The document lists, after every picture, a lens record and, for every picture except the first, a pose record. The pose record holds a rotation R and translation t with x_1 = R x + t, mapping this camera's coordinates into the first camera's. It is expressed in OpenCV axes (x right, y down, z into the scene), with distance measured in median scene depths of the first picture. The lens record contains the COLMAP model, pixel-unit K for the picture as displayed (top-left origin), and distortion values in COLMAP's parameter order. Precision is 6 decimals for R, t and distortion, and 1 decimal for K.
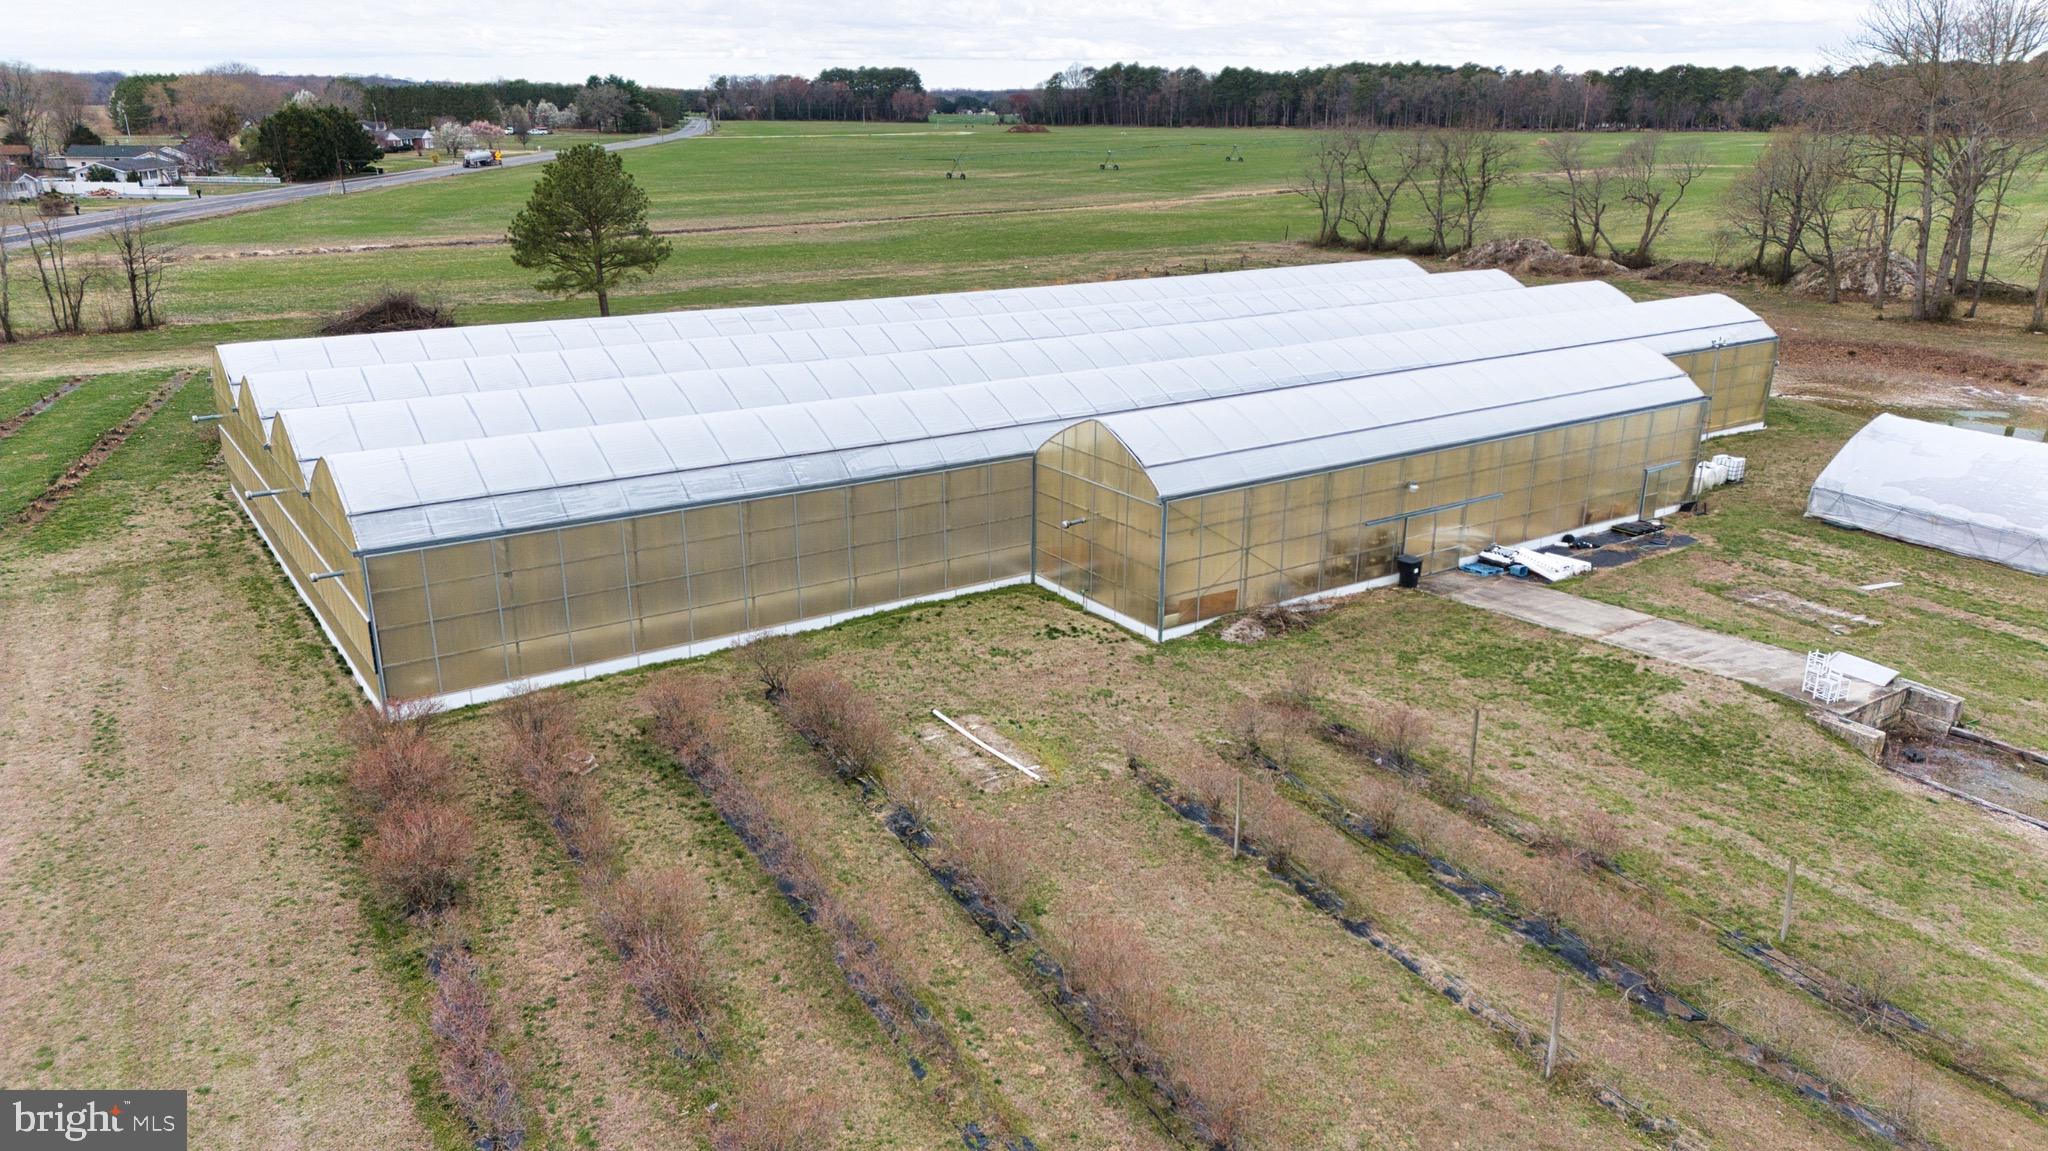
lens RADIAL K [[1435.4, 0, 1034.8], [0, 1435.4, 571.8], [0, 0, 1]] dist [0.090973, -0.090015]
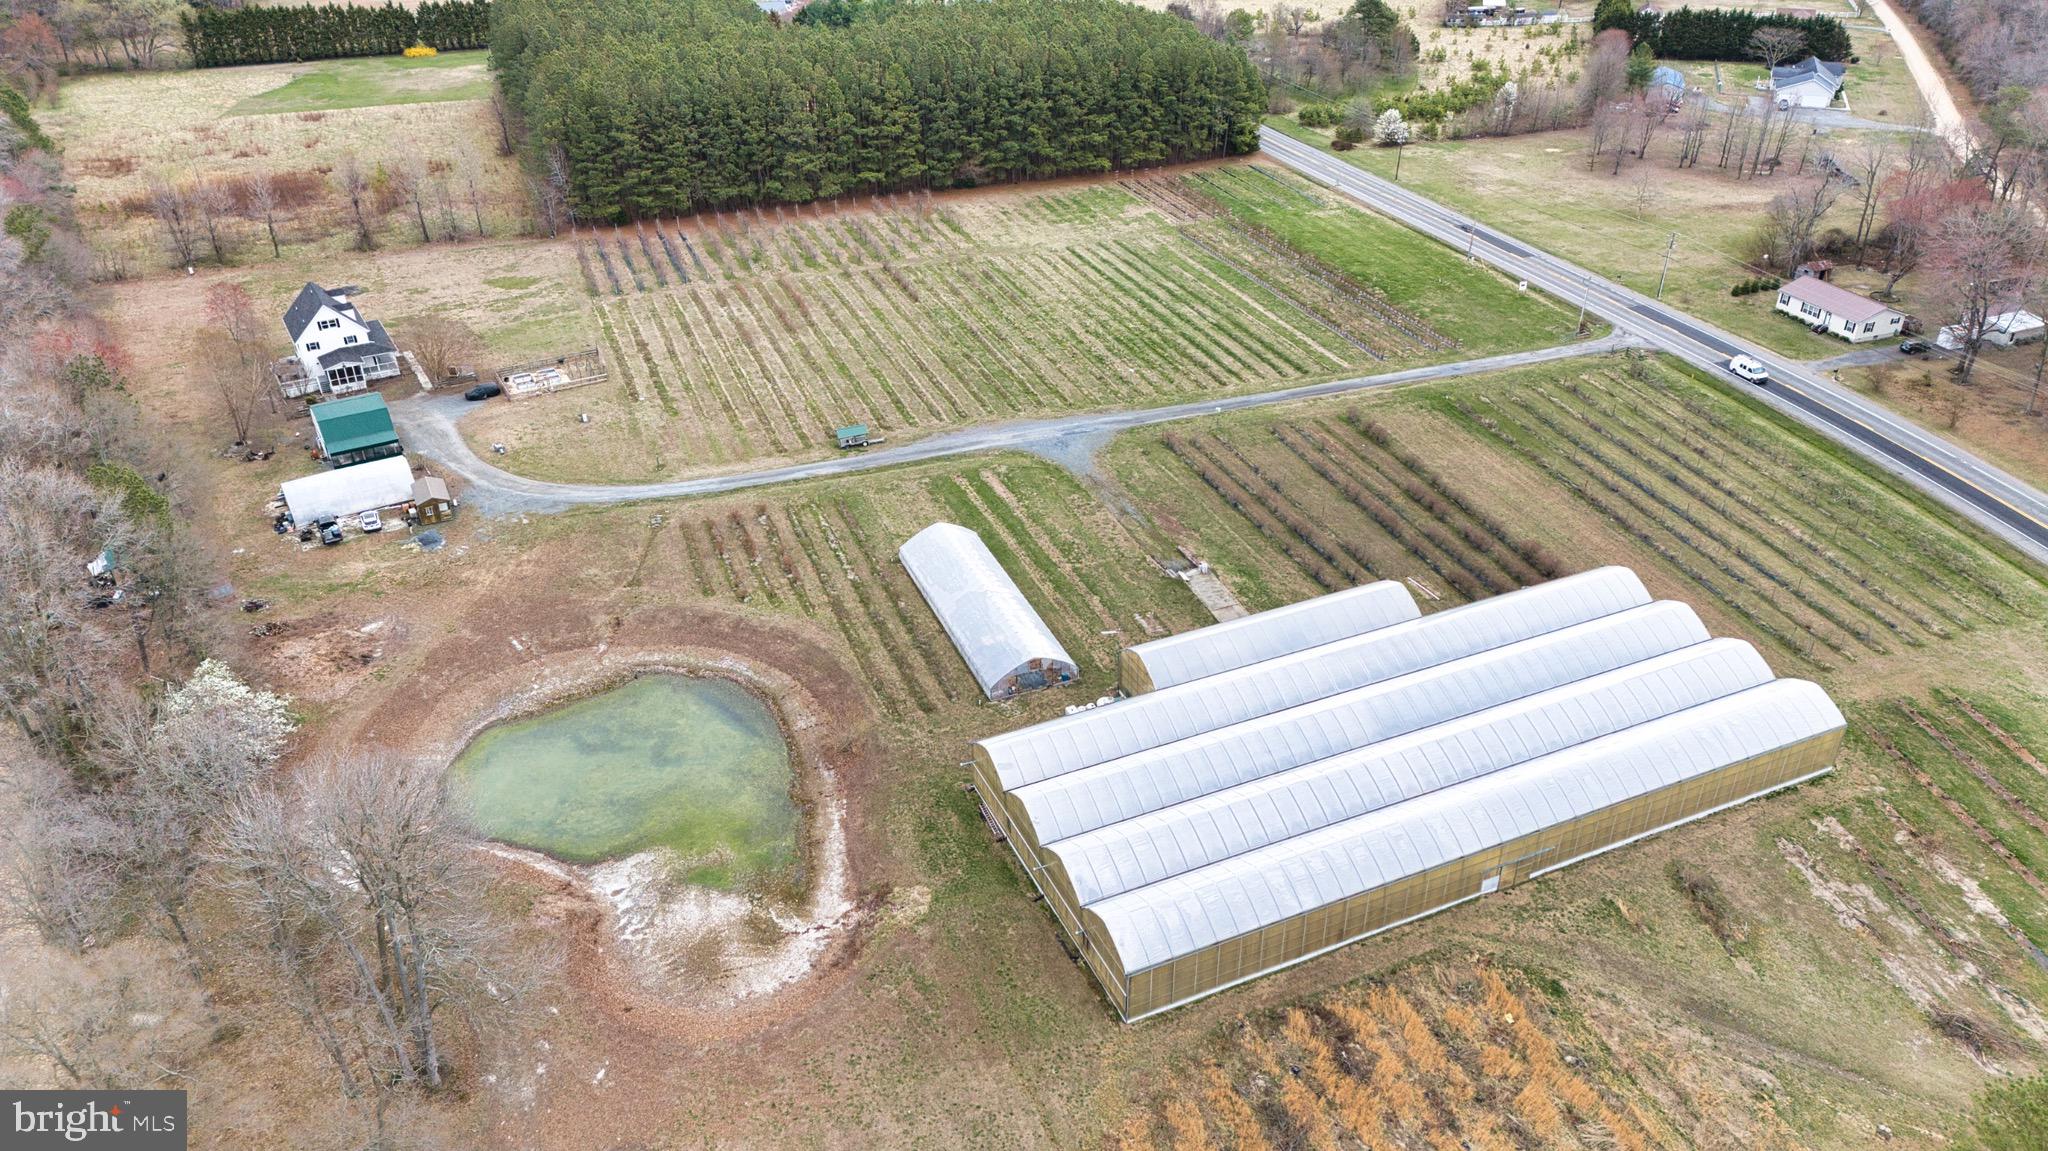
lens RADIAL K [[1435.4, 0, 1034.8], [0, 1435.4, 571.8], [0, 0, 1]] dist [0.090973, -0.090015]
pose [[-0.982828, -0.101578, 0.154050, 0.481513], [0.052311, 0.647220, 0.760506, -3.520642], [-0.176955, 0.755505, -0.630792, 4.309916]]
